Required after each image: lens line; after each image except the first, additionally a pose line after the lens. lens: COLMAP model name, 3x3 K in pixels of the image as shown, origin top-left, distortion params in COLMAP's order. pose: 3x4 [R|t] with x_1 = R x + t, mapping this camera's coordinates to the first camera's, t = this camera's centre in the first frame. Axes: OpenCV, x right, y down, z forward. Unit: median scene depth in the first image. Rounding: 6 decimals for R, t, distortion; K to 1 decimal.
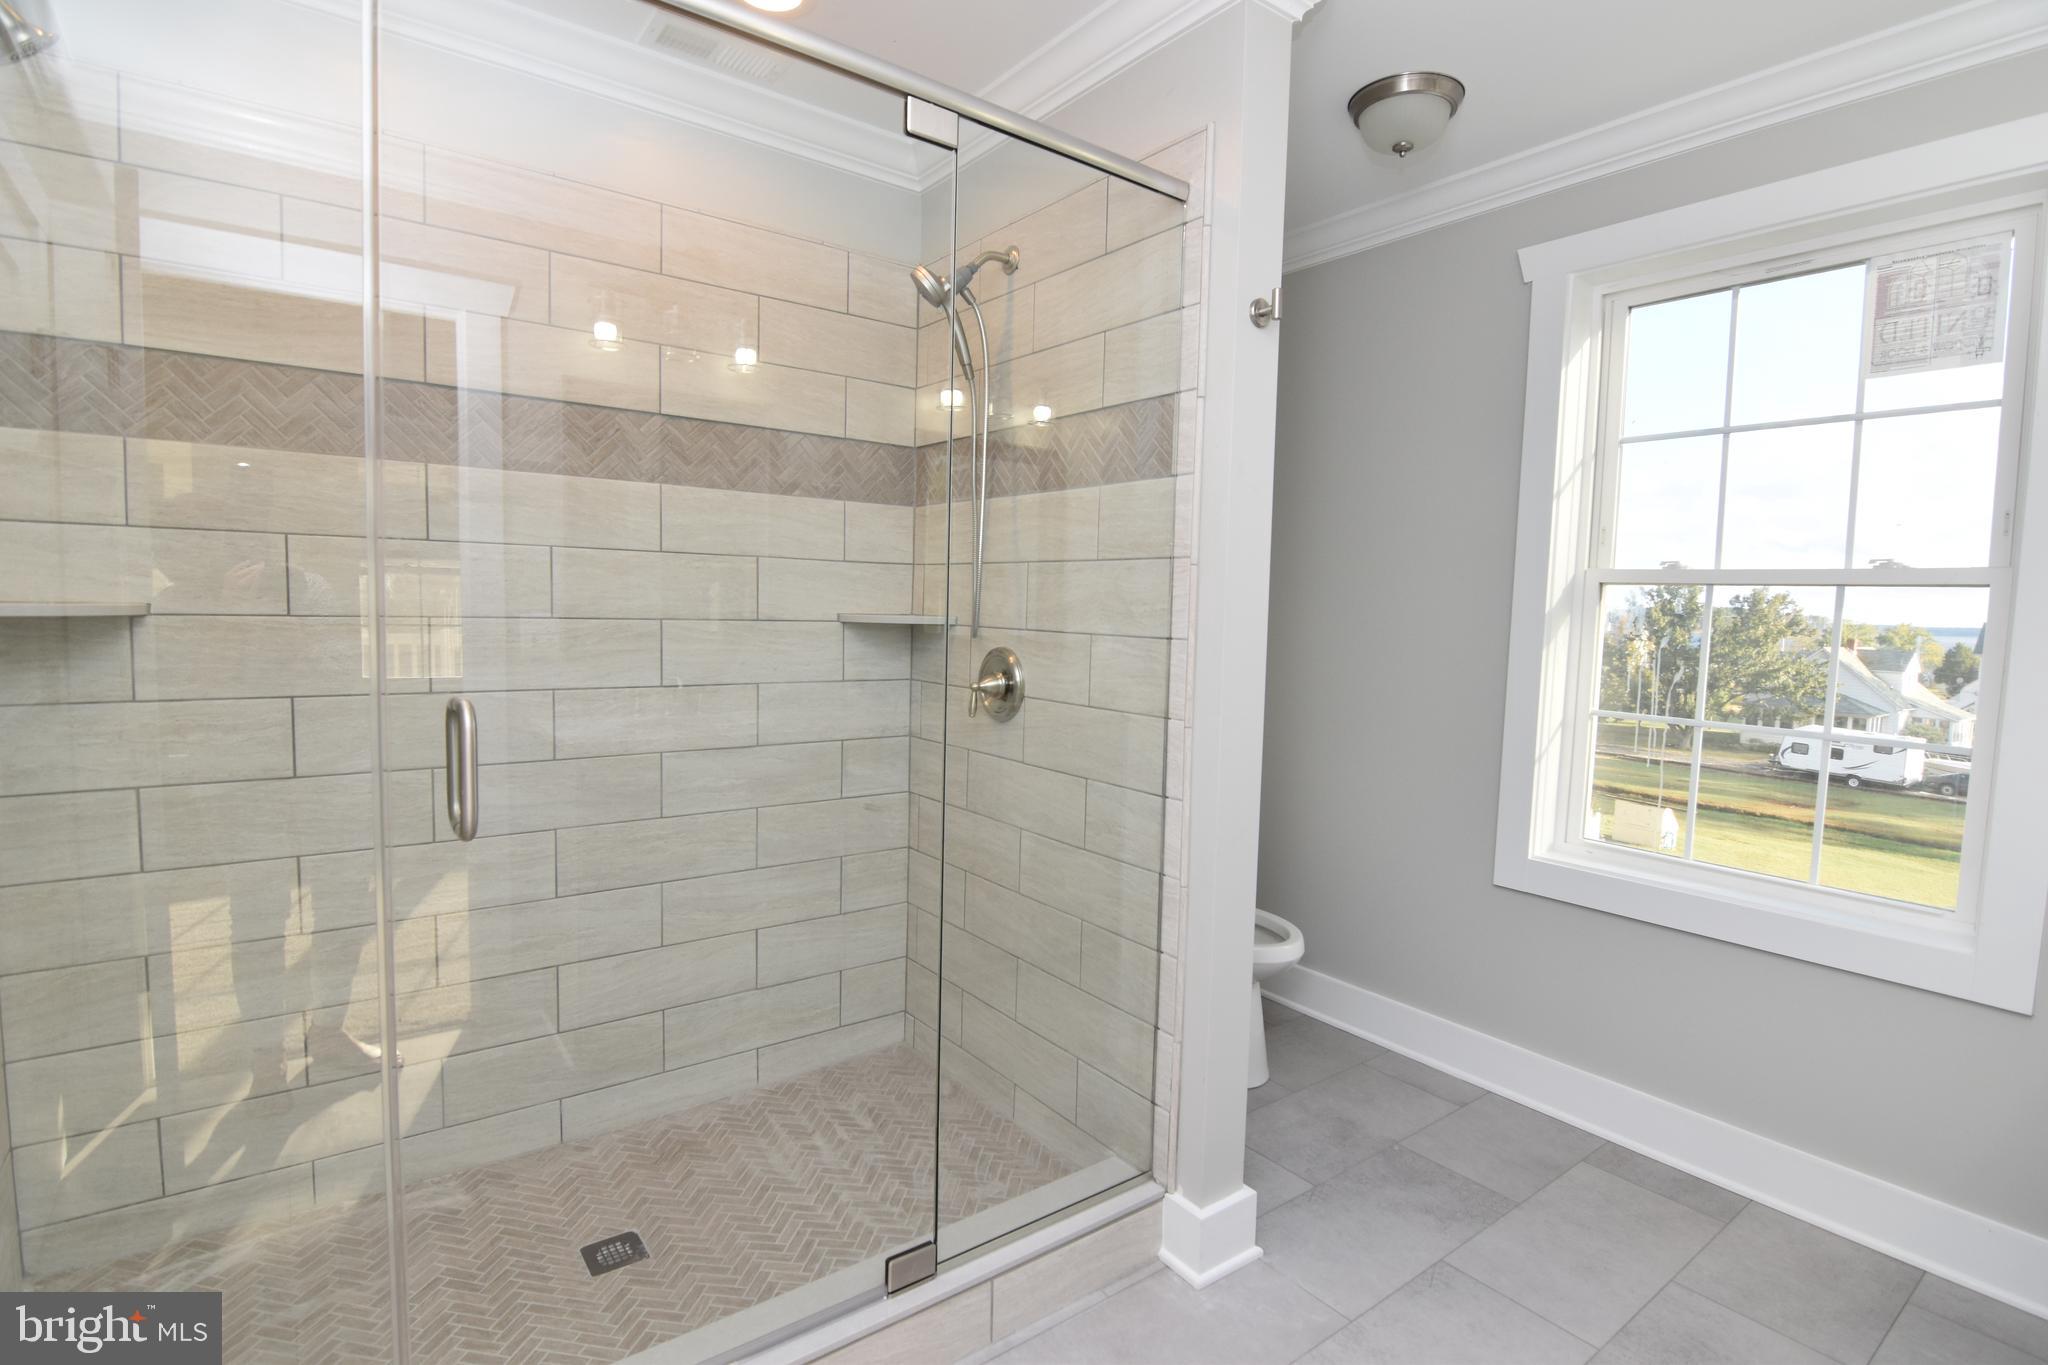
lens RADIAL K [[990.9, 0, 1034.1], [0, 990.9, 680.7], [0, 0, 1]] dist [-0.004173, -0.011345]
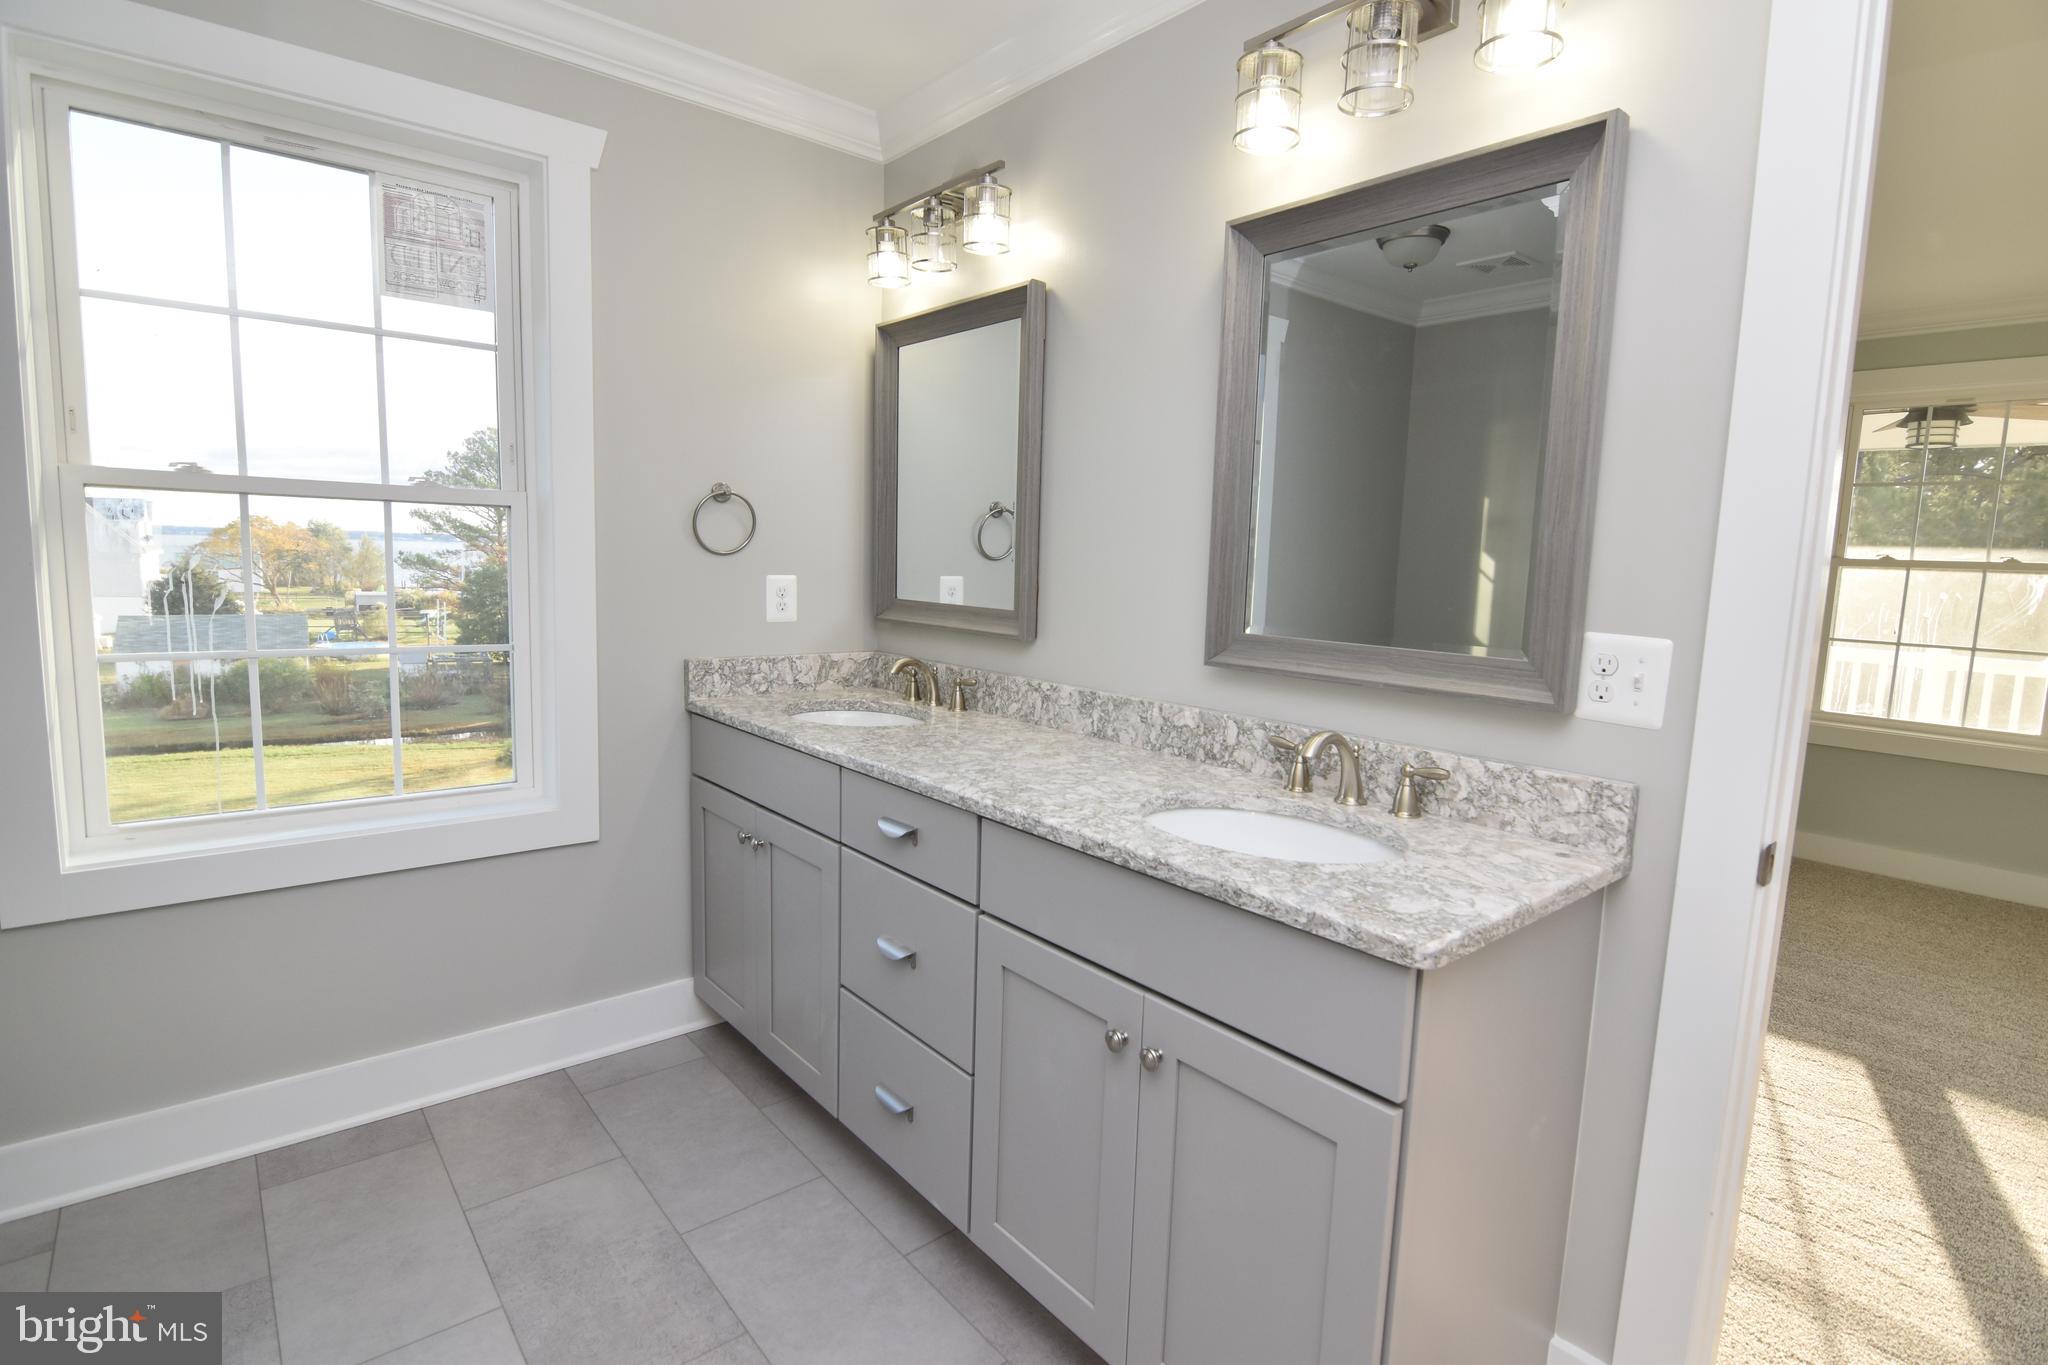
lens RADIAL K [[990.9, 0, 1034.1], [0, 990.9, 680.7], [0, 0, 1]] dist [-0.004173, -0.011345]
pose [[-0.055075, -0.152732, 0.986732, -0.251418], [0.041175, 0.987044, 0.155079, -0.044472], [-0.997633, 0.049170, -0.048073, 0.393593]]
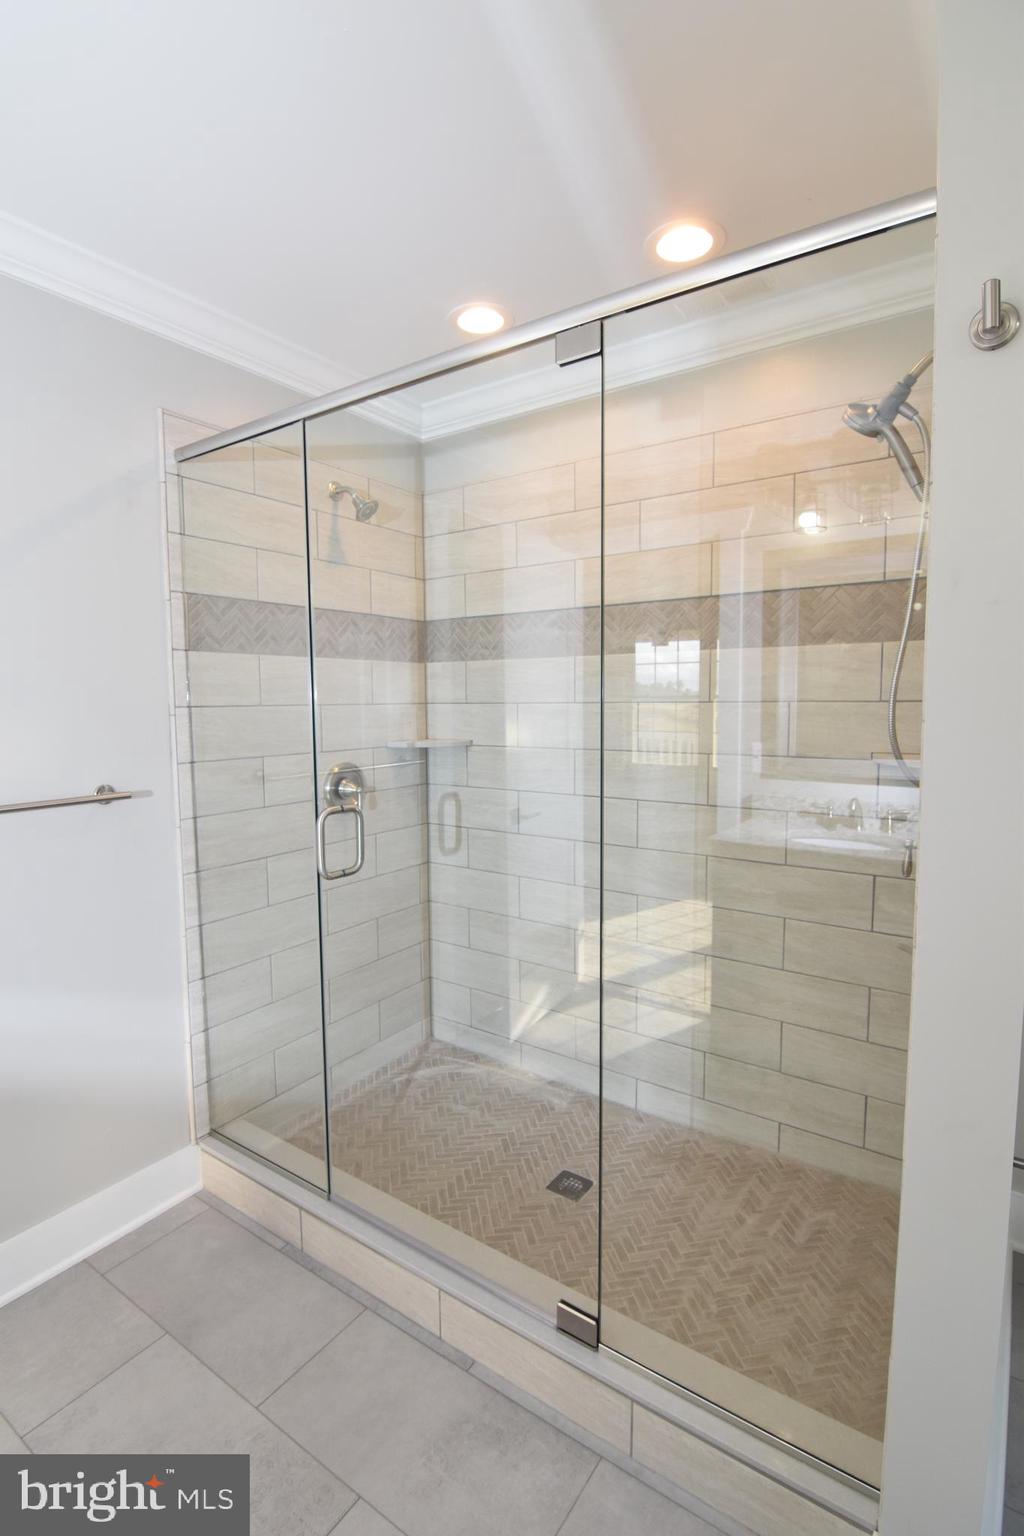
lens RADIAL K [[743.2, 0, 513.4], [0, 743.2, 764.3], [0, 0, 1]] dist [-0.004173, -0.011345]
pose [[0.311110, 0.055645, -0.948744, 0.496593], [-0.057617, 0.997553, 0.039614, -0.076685], [0.948626, 0.042339, 0.313554, 0.478228]]
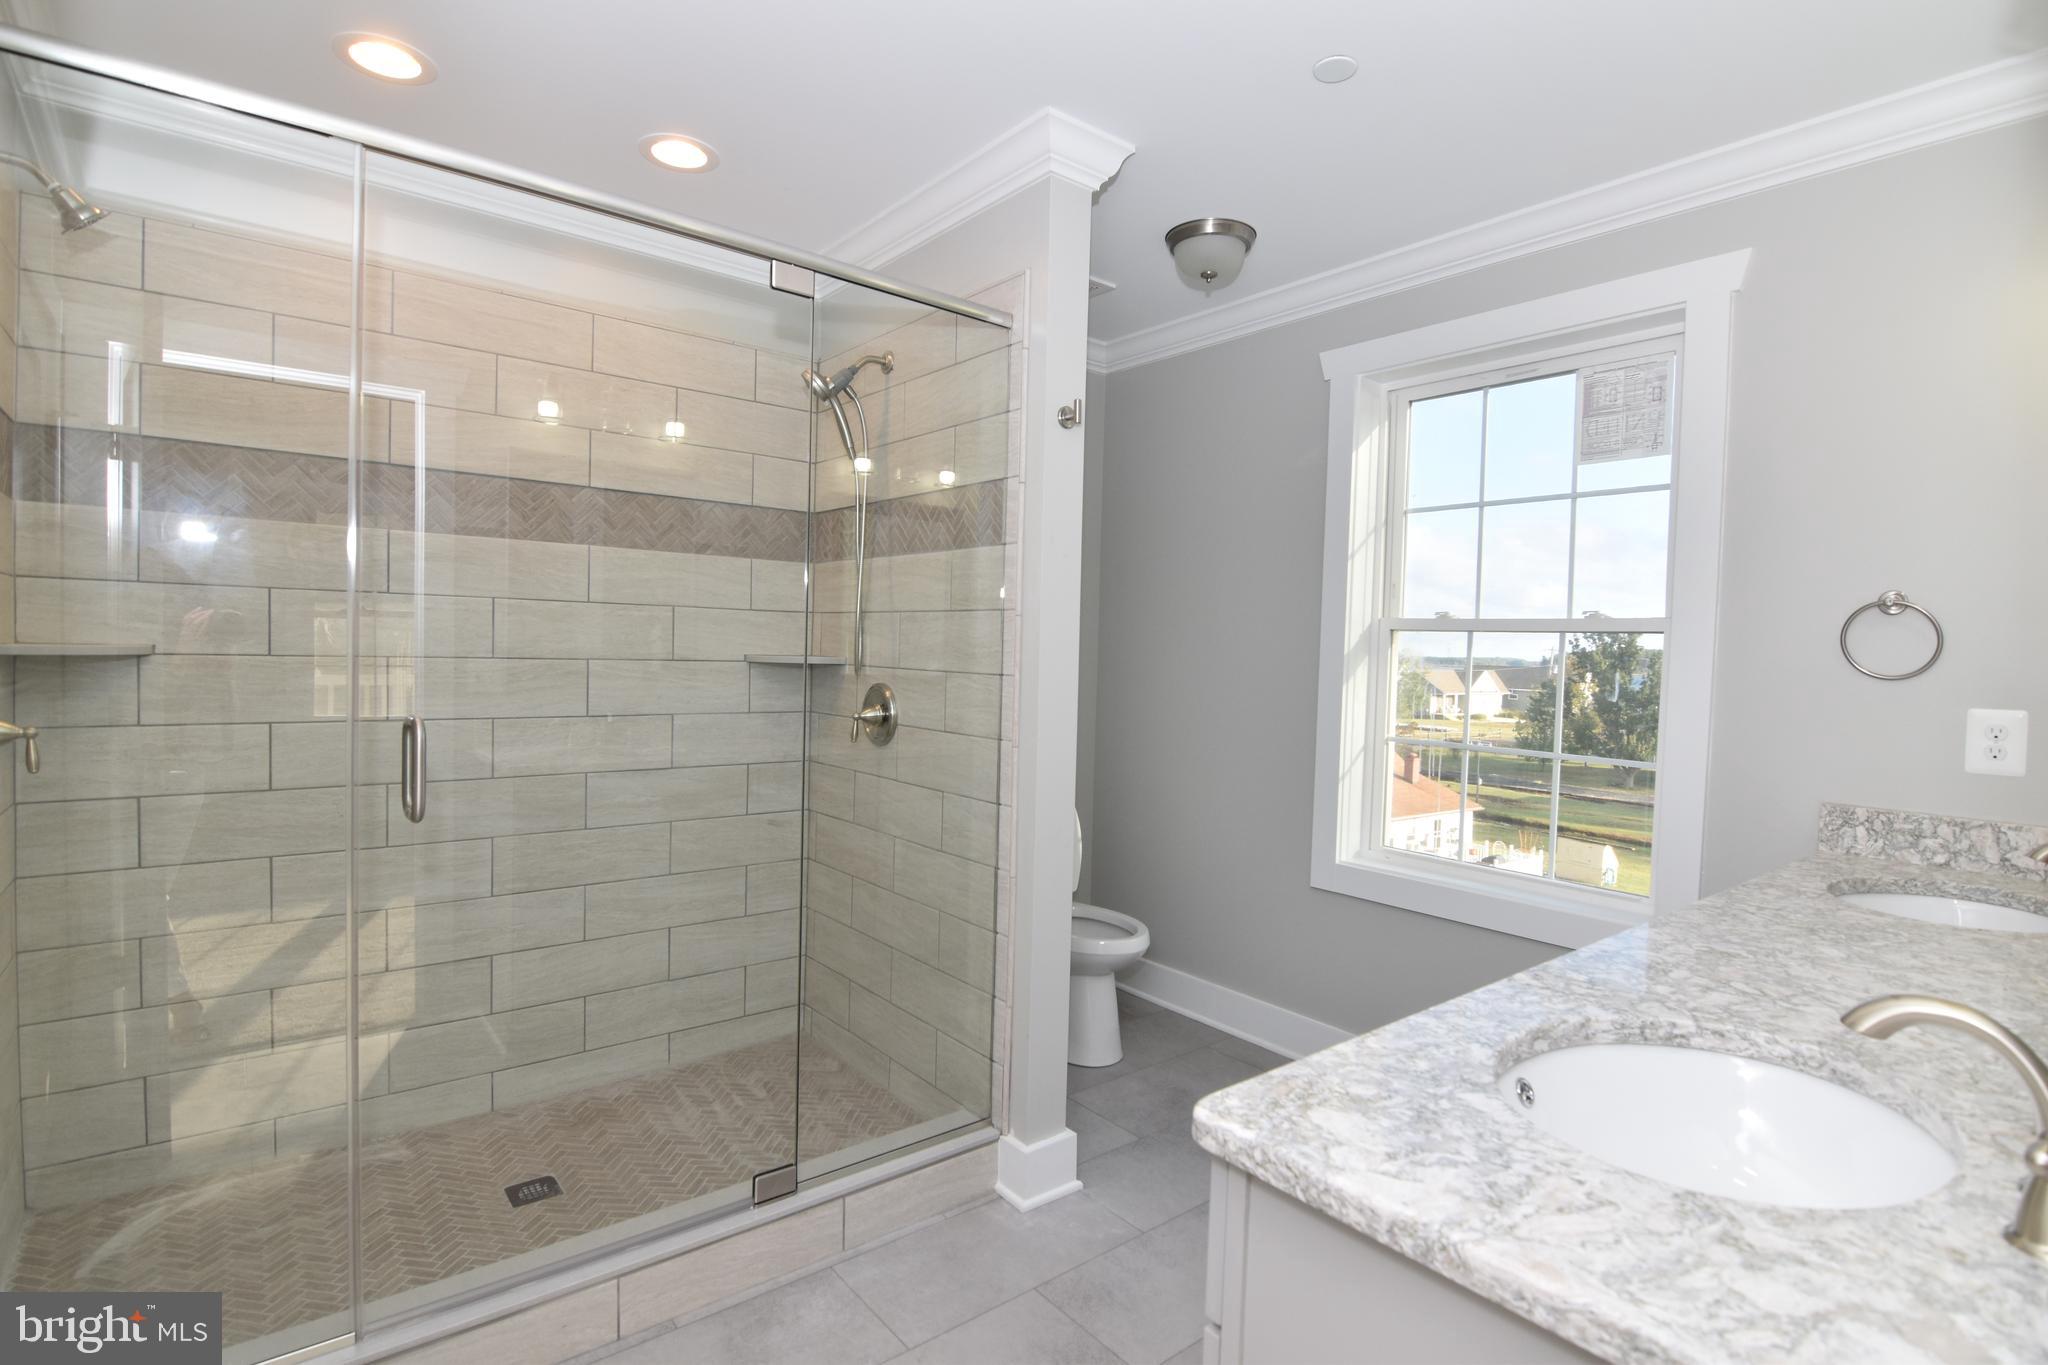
lens RADIAL K [[990.9, 0, 1034.1], [0, 990.9, 680.7], [0, 0, 1]] dist [-0.004173, -0.011345]
pose [[0.999313, 0.000210, 0.037049, 0.116936], [0.001371, 0.999089, -0.042648, 0.015300], [-0.037024, 0.042669, 0.998403, -0.206111]]
